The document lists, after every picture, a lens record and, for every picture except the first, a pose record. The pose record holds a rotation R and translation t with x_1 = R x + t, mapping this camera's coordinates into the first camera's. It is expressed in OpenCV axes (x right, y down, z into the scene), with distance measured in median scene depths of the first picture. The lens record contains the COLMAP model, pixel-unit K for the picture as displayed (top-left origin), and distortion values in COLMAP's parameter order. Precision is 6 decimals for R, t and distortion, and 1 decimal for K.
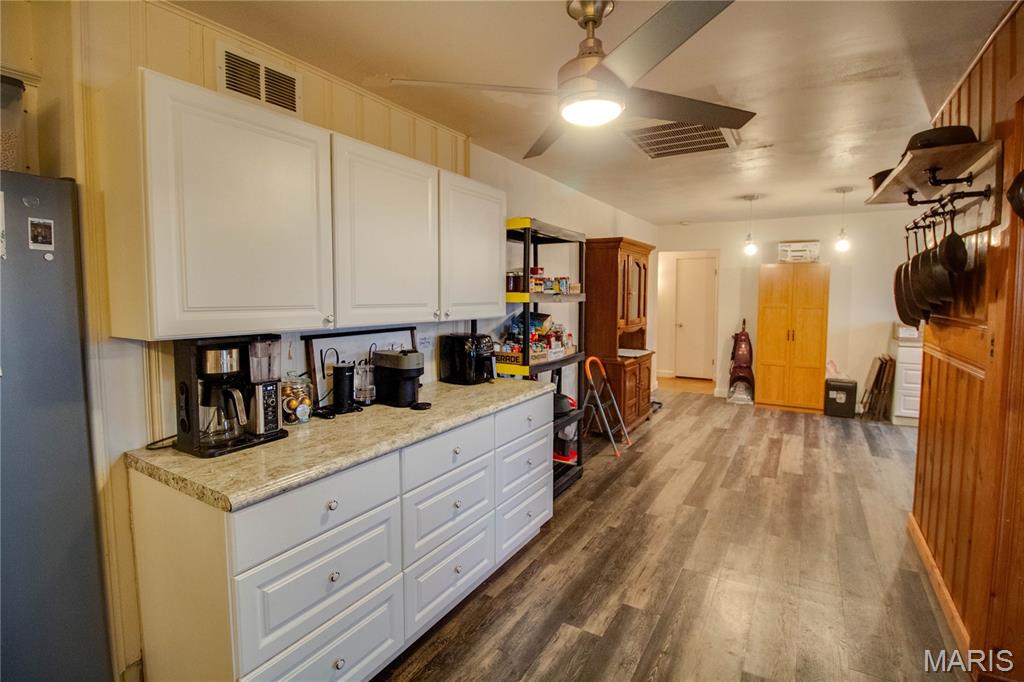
lens RADIAL K [[485.2, 0, 515.3], [0, 485.2, 336.4], [0, 0, 1]] dist [-0.002319, -0.000988]
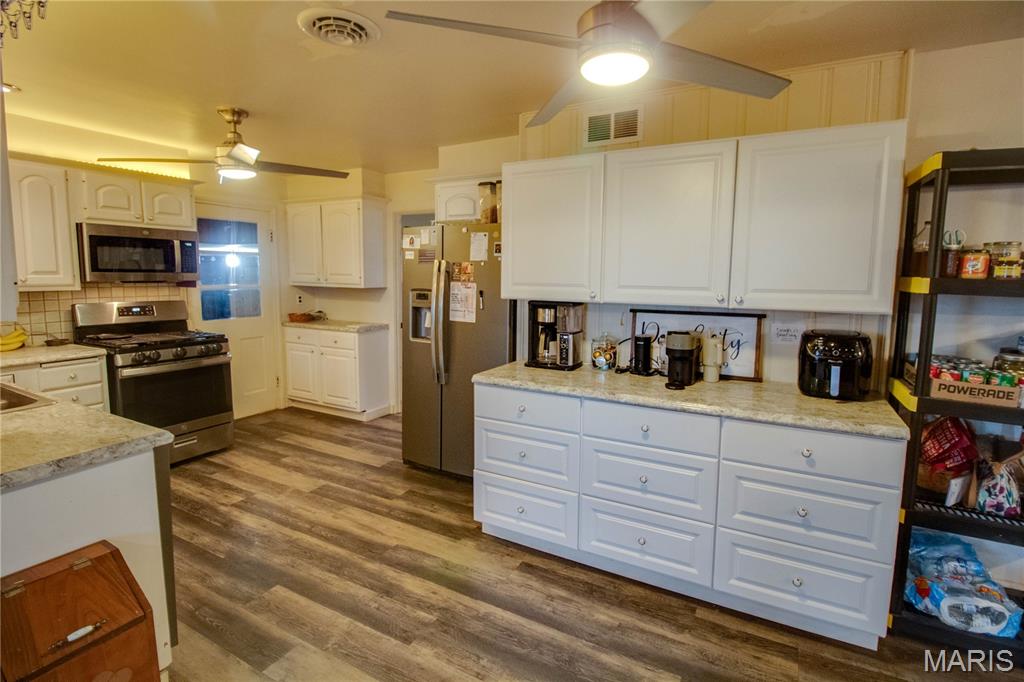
lens RADIAL K [[485.2, 0, 513.7], [0, 485.2, 331.9], [0, 0, 1]] dist [-0.002319, -0.000988]
pose [[0.048373, 0.120096, -0.991583, 0.729076], [-0.095456, 0.988757, 0.115097, -0.052096], [0.994258, 0.089085, 0.059293, 0.534286]]
